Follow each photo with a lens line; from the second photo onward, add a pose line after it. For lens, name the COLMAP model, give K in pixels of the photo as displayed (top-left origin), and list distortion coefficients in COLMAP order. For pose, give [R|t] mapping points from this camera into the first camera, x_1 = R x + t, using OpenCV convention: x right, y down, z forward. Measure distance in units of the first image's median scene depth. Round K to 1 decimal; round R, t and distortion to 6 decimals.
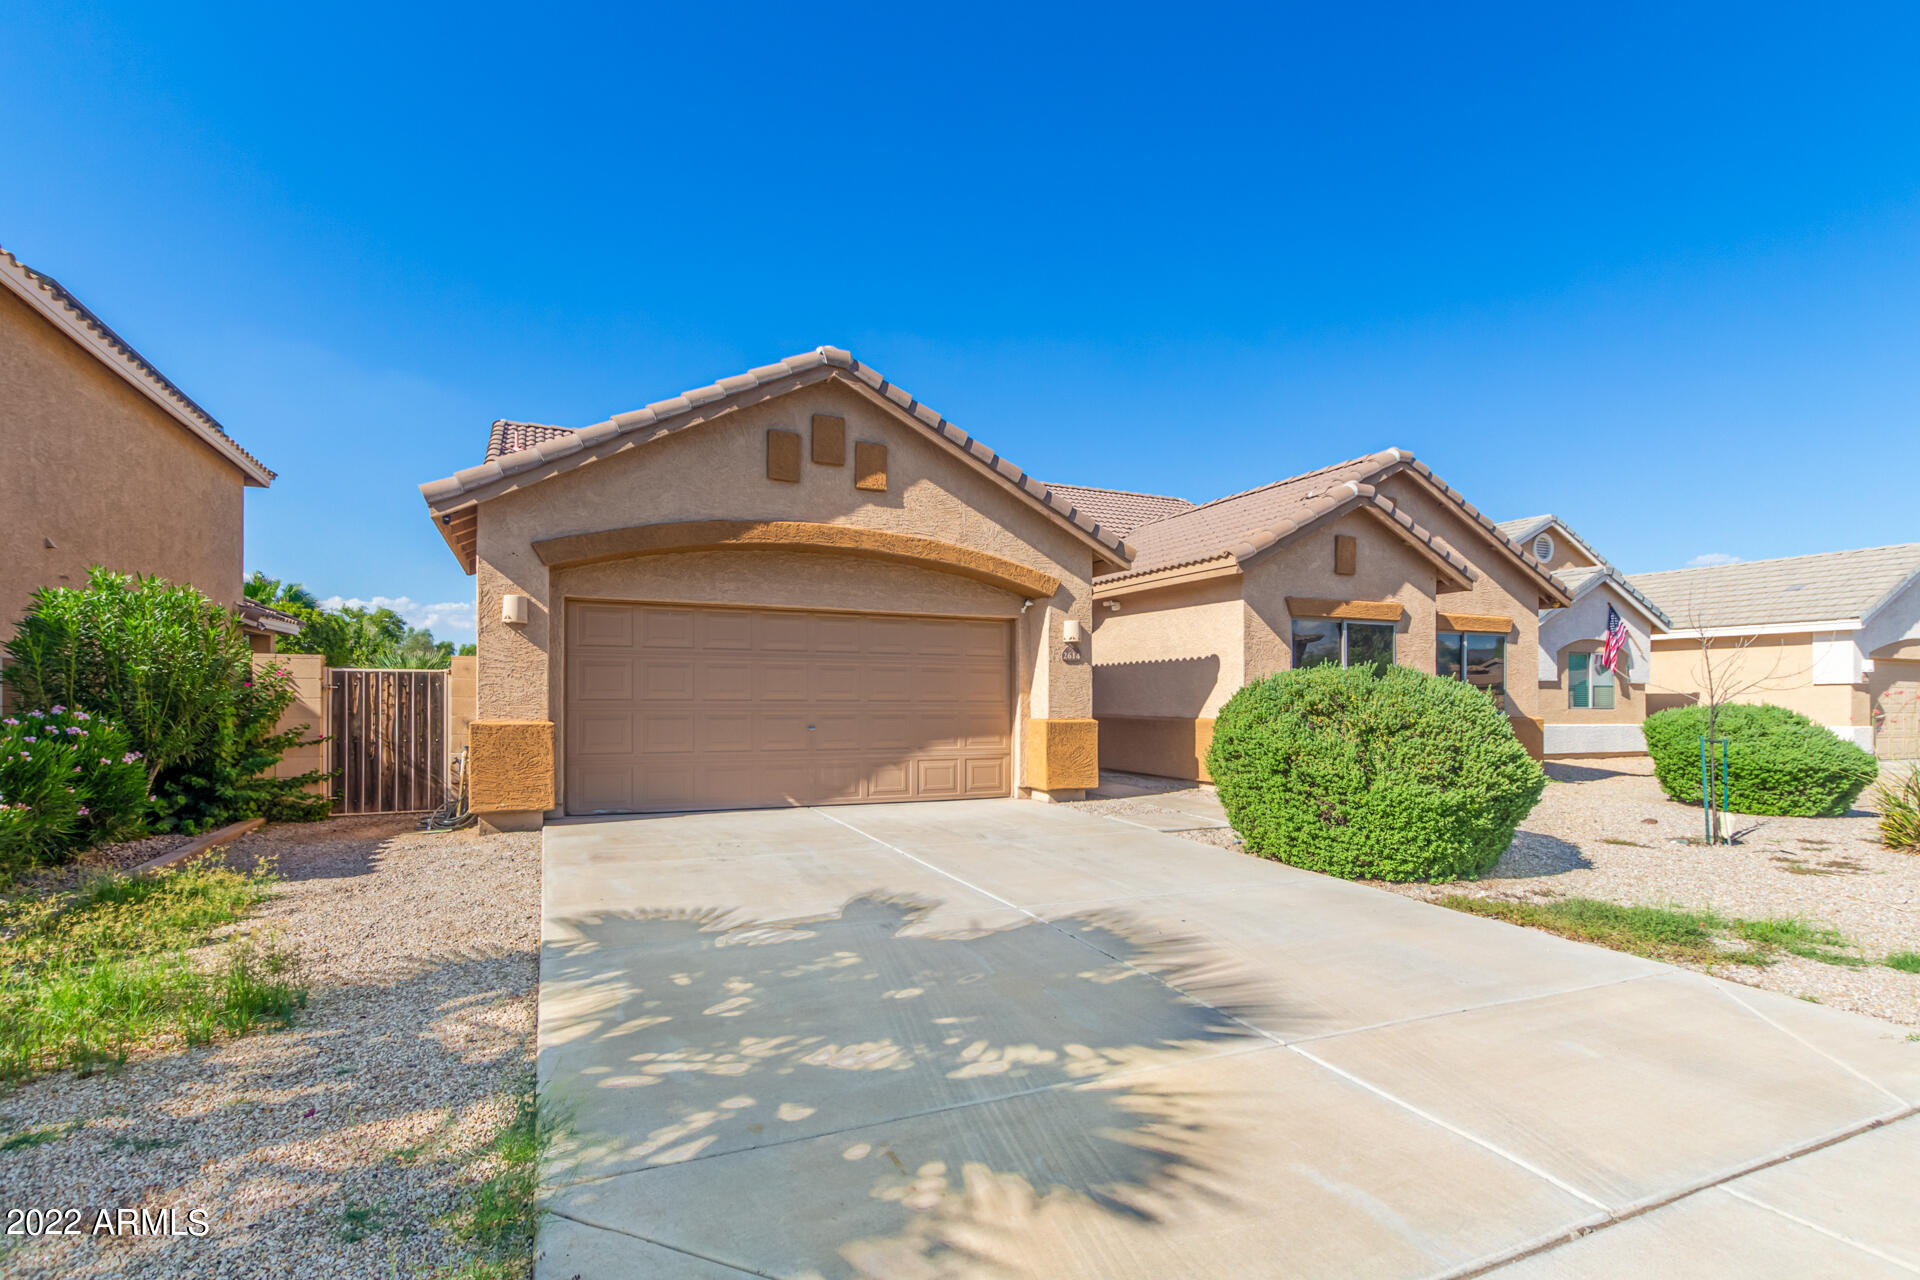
lens RADIAL K [[945.4, 0, 996.7], [0, 945.4, 692.2], [0, 0, 1]] dist [0.004004, 0.000125]
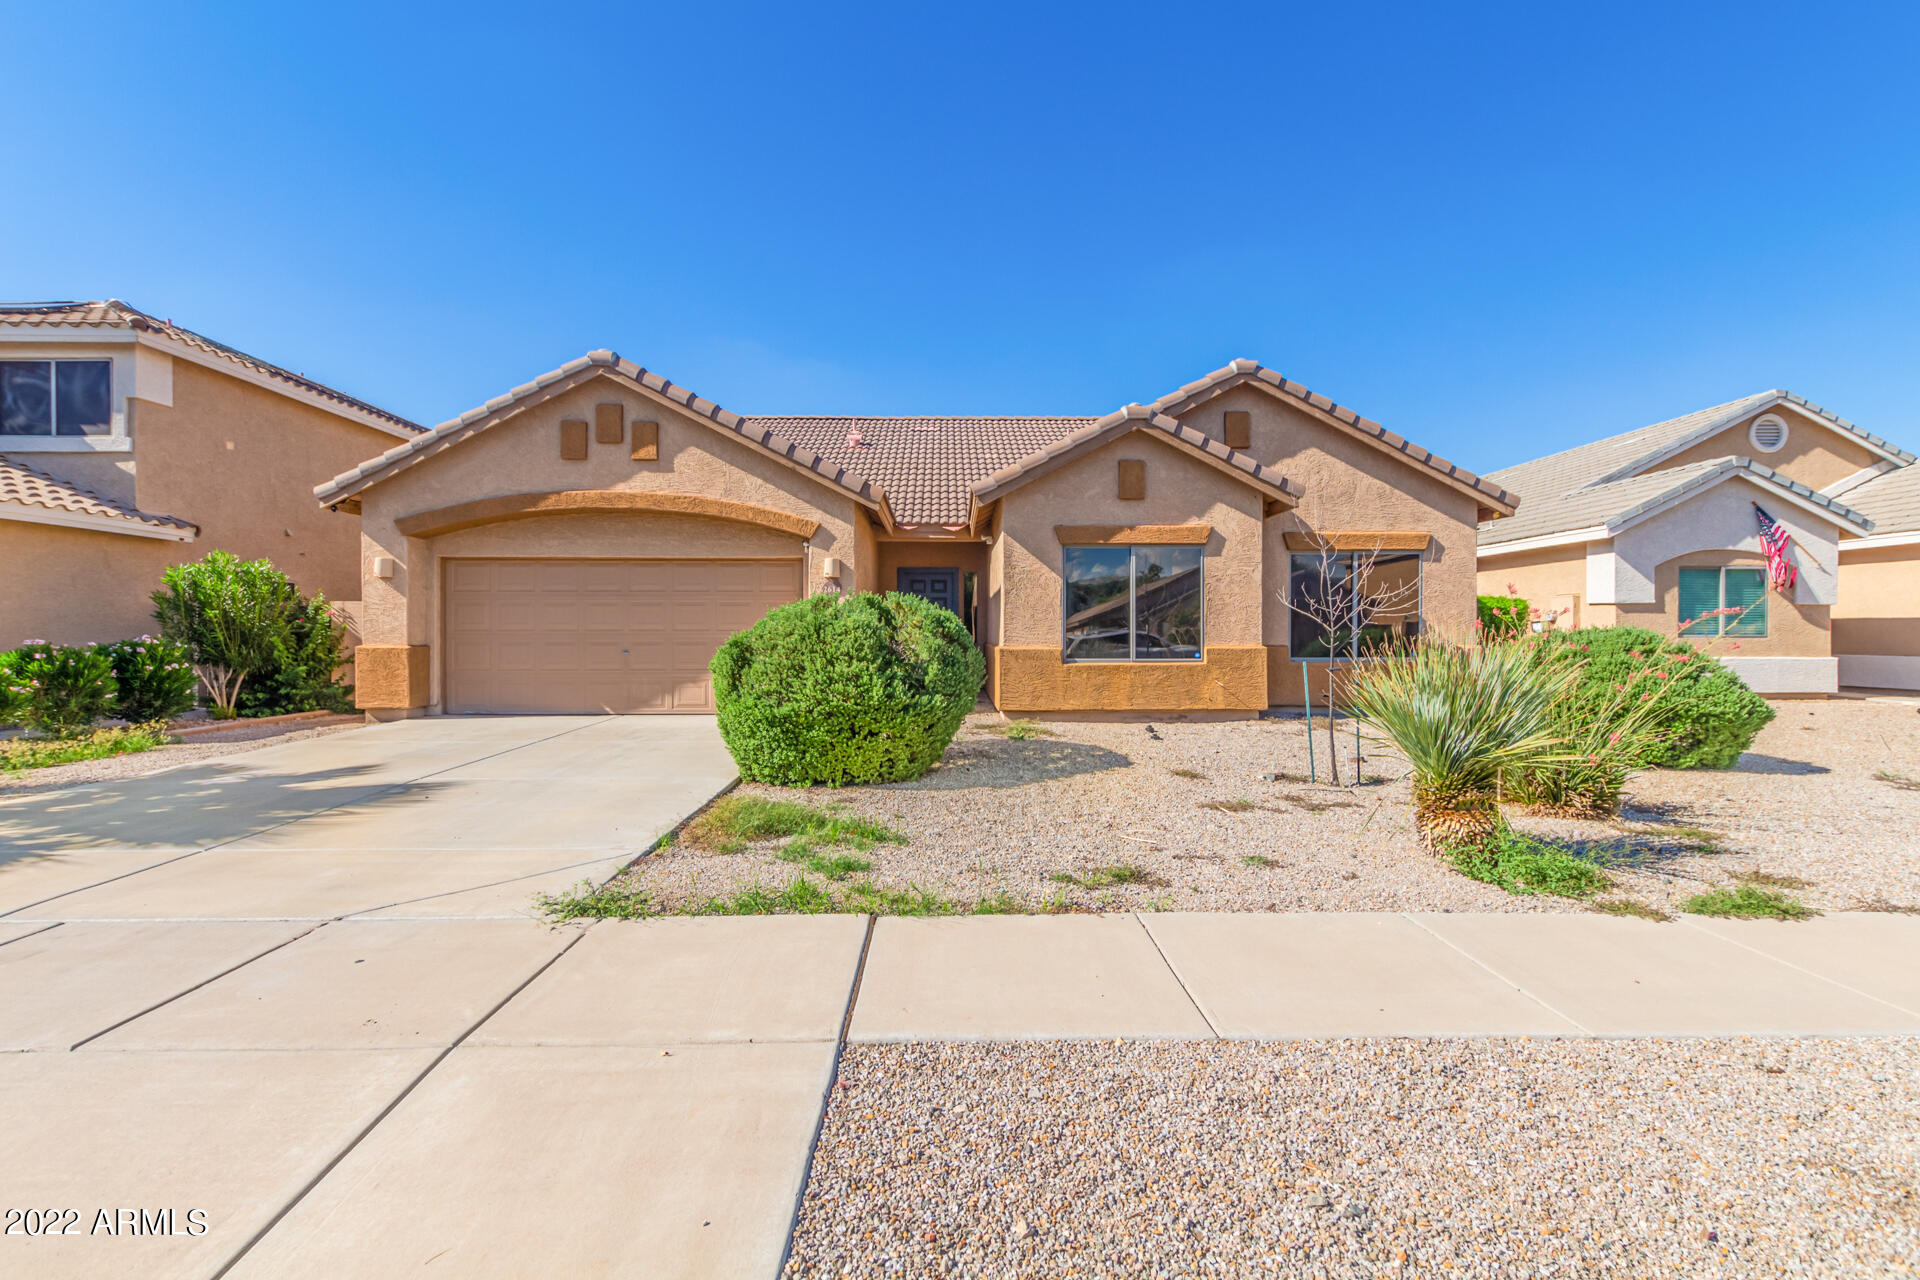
lens RADIAL K [[945.4, 0, 958.2], [0, 945.4, 637.3], [0, 0, 1]] dist [0.004004, 0.000125]
pose [[0.913748, -0.003585, -0.406265, 0.720565], [0.007977, 0.999927, 0.009118, 0.009930], [0.406203, -0.011572, 0.913710, 0.032625]]
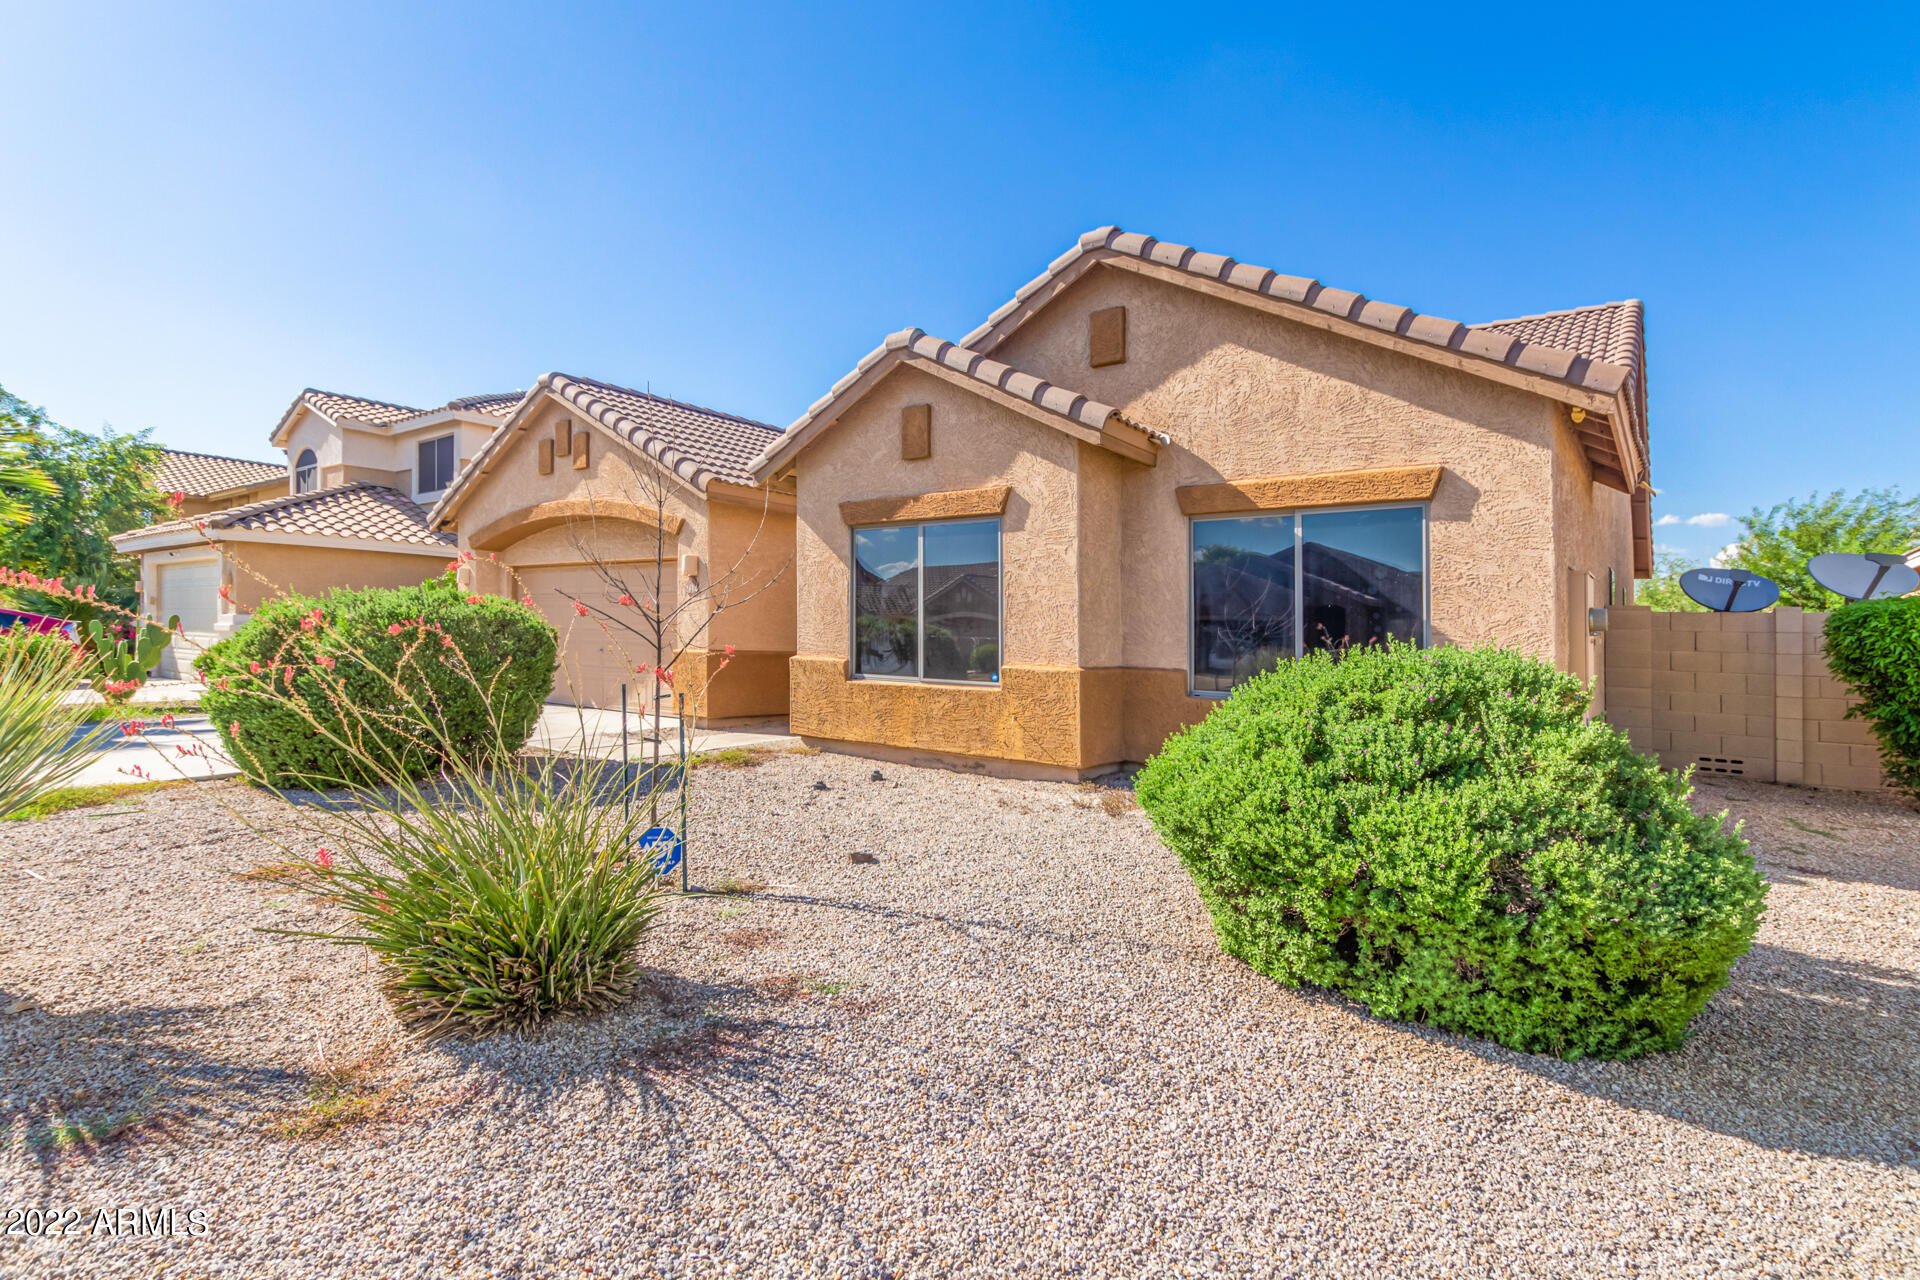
lens RADIAL K [[945.4, 0, 941.6], [0, 945.4, 634.5], [0, 0, 1]] dist [0.004004, 0.000125]
pose [[0.447929, 0.001049, -0.894068, 1.215349], [-0.015868, 0.999851, -0.006776, 0.015189], [0.893928, 0.017222, 0.447879, 0.833599]]
